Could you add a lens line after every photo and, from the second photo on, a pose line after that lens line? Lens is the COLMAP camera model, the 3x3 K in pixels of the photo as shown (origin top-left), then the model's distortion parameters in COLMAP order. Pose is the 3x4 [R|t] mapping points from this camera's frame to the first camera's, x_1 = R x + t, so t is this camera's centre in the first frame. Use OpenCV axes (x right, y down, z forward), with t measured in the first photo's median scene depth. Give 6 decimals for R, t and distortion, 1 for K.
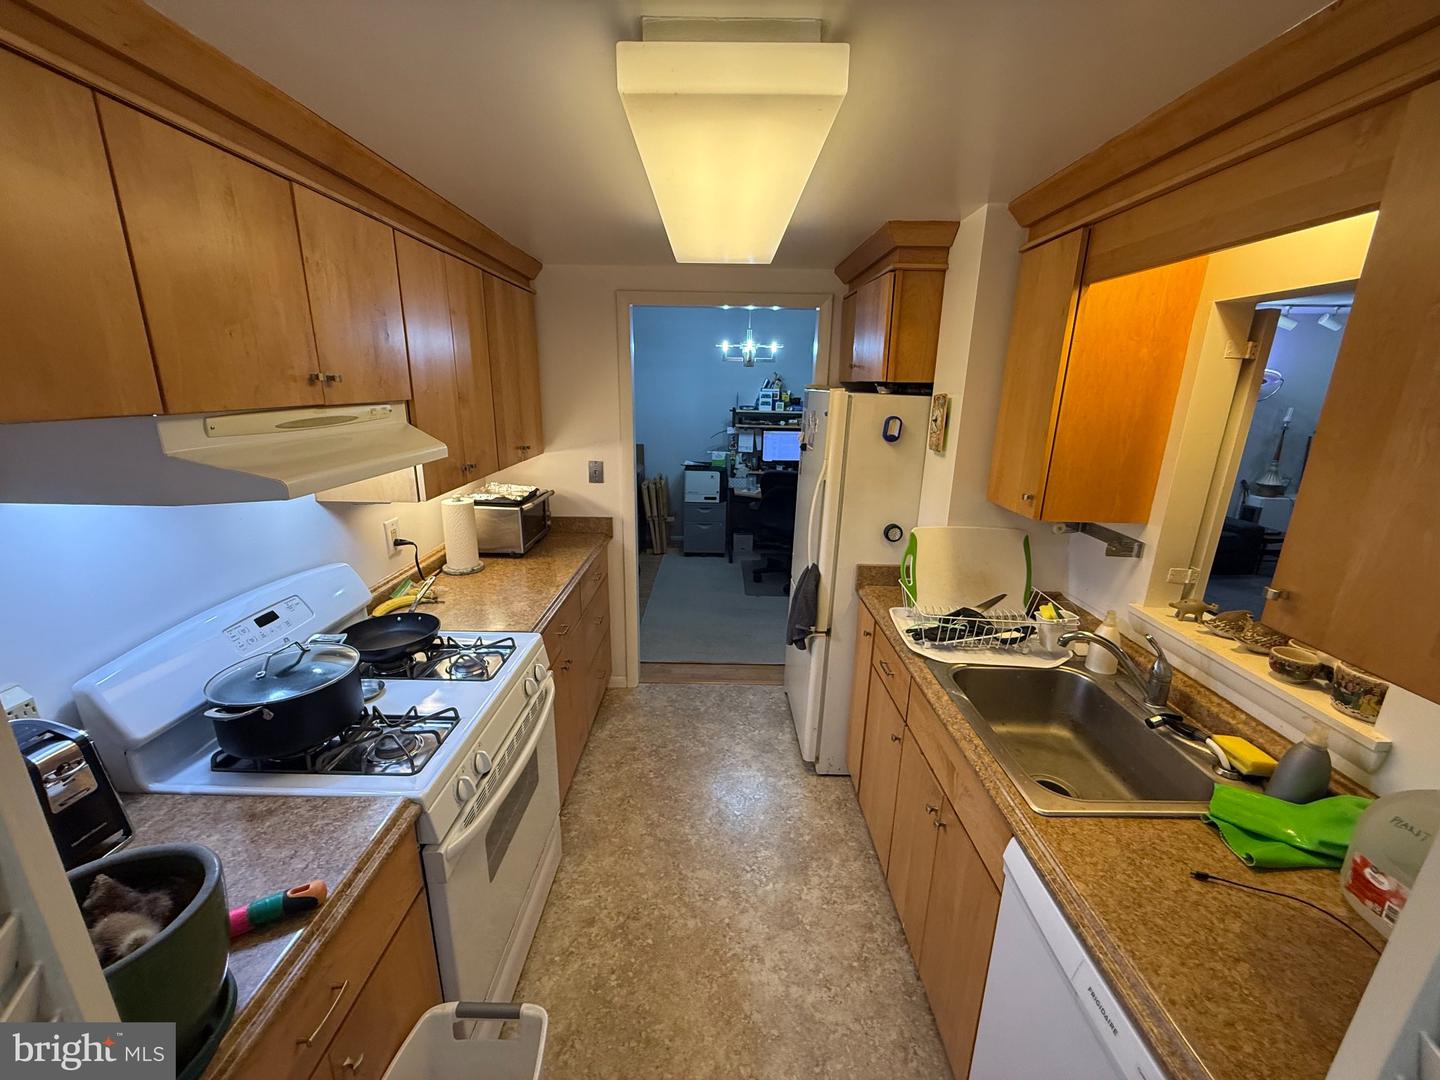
lens RADIAL K [[573.2, 0, 724.6], [0, 573.2, 546.7], [0, 0, 1]] dist [0.001454, 0.000136]
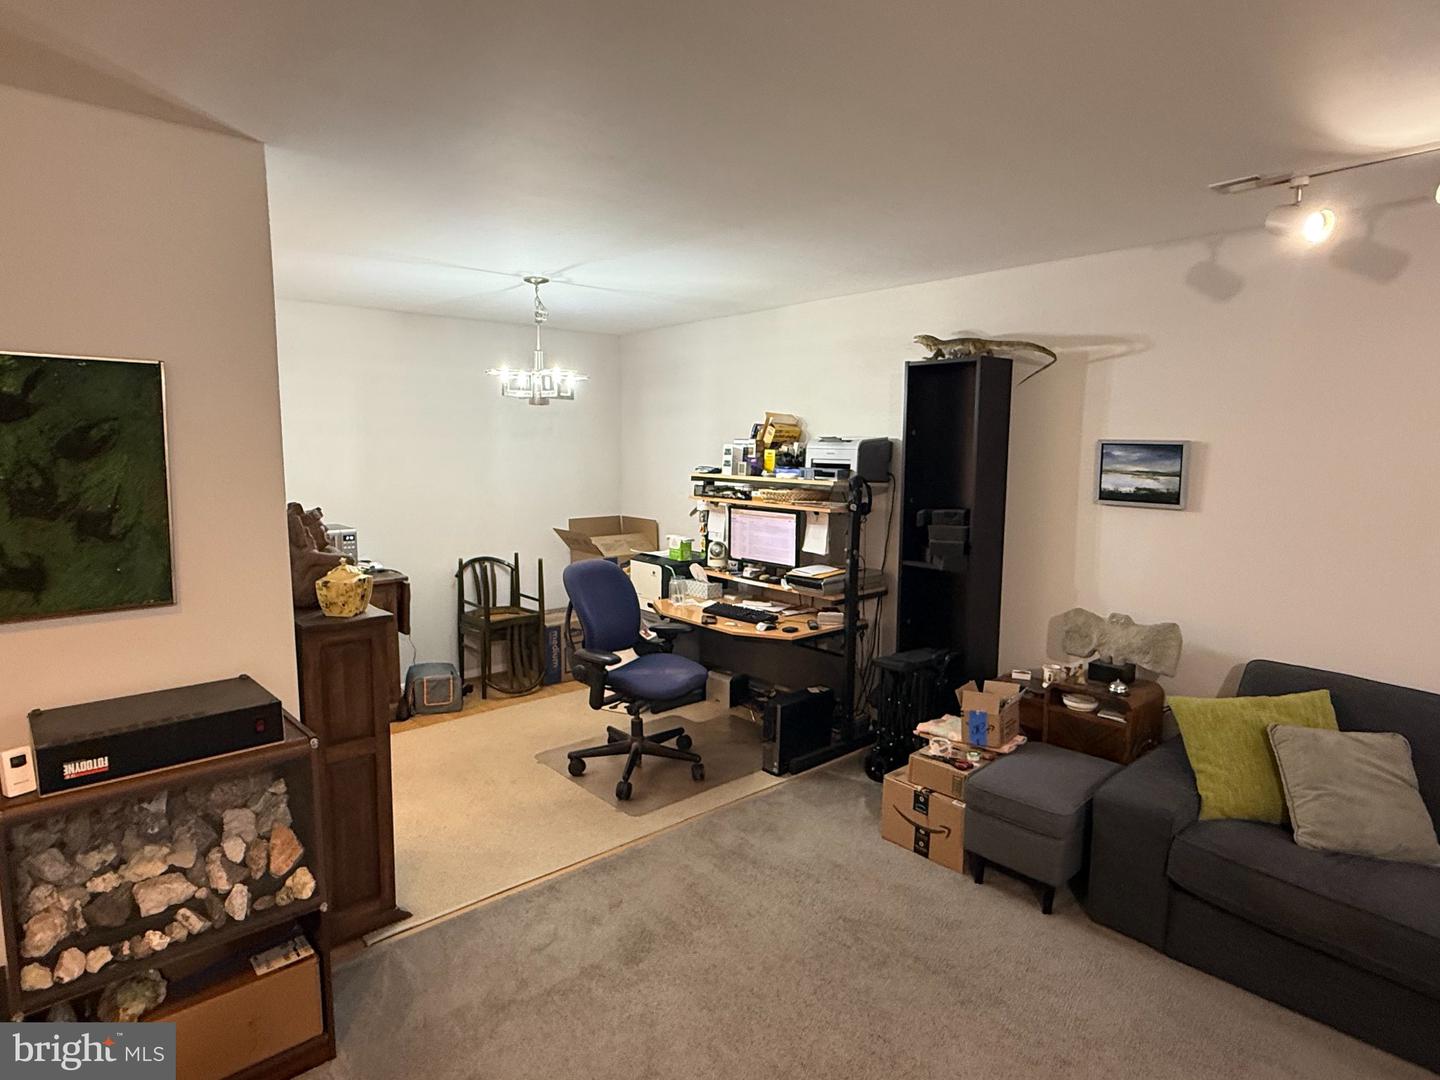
lens RADIAL K [[804.5, 0, 718.2], [0, 804.5, 531.3], [0, 0, 1]] dist [-0.001117, -0.001087]
pose [[0.660505, 0.067676, -0.747765, 0.749940], [-0.195020, 0.977211, -0.083820, -0.113223], [0.725052, 0.201192, 0.658651, 0.471502]]
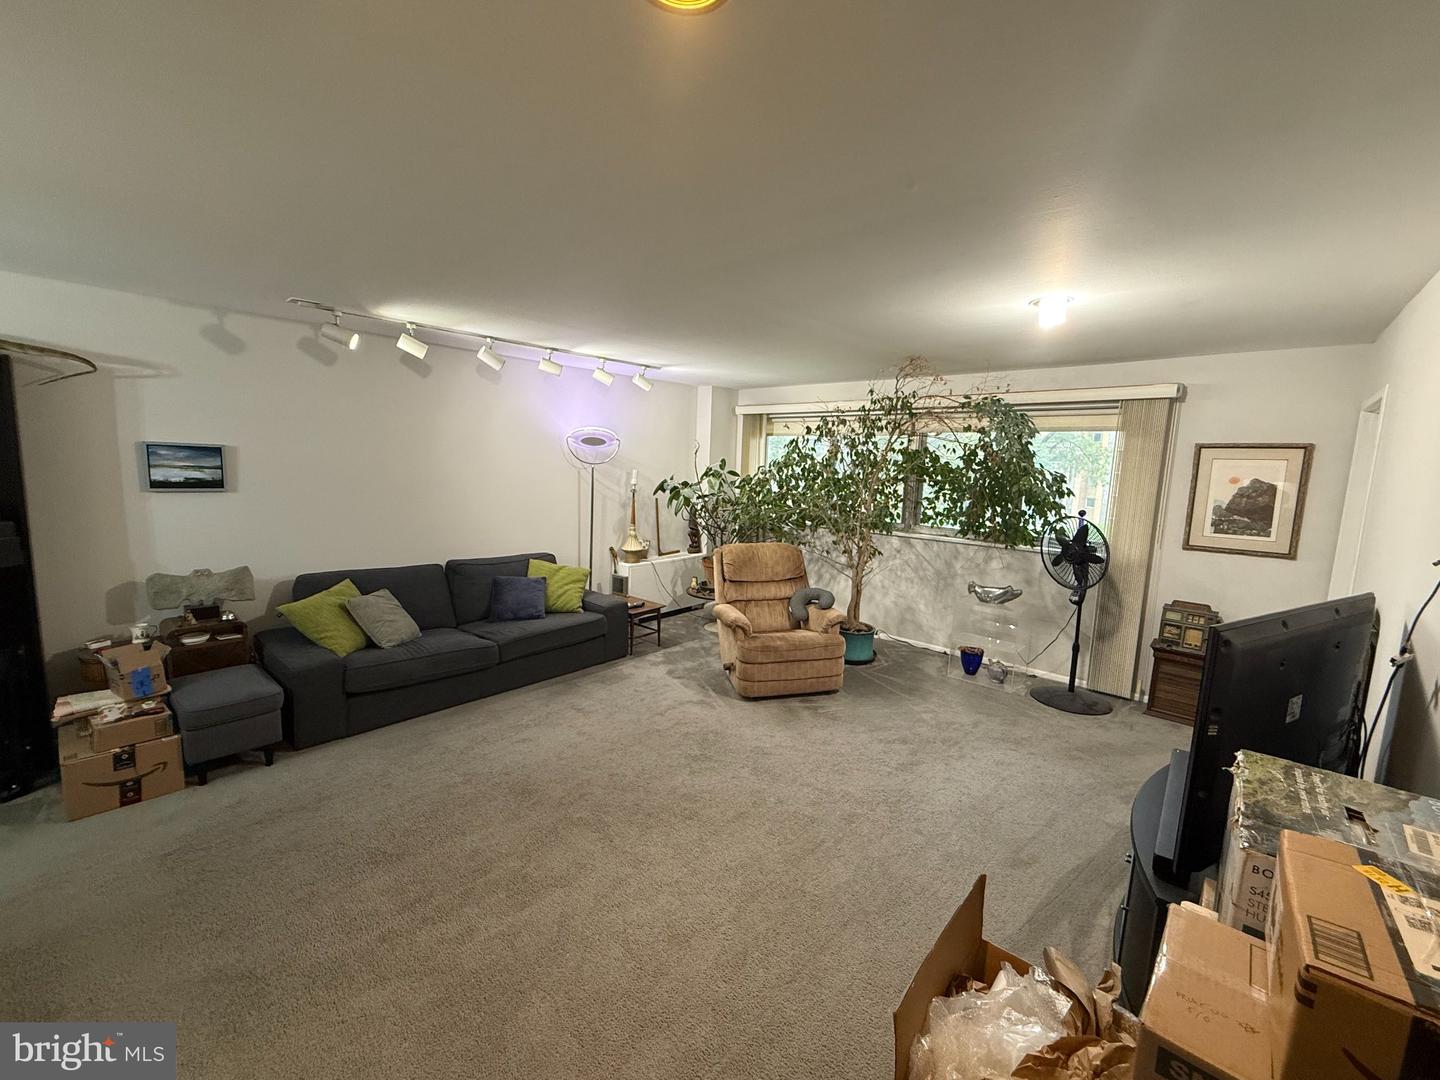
lens RADIAL K [[573.2, 0, 719.1], [0, 573.2, 539.8], [0, 0, 1]] dist [0.001454, 0.000136]
pose [[0.663442, -0.090979, 0.742676, 0.345140], [0.180234, 0.982785, -0.040613, -0.060583], [-0.726195, 0.160800, 0.668419, 0.263516]]
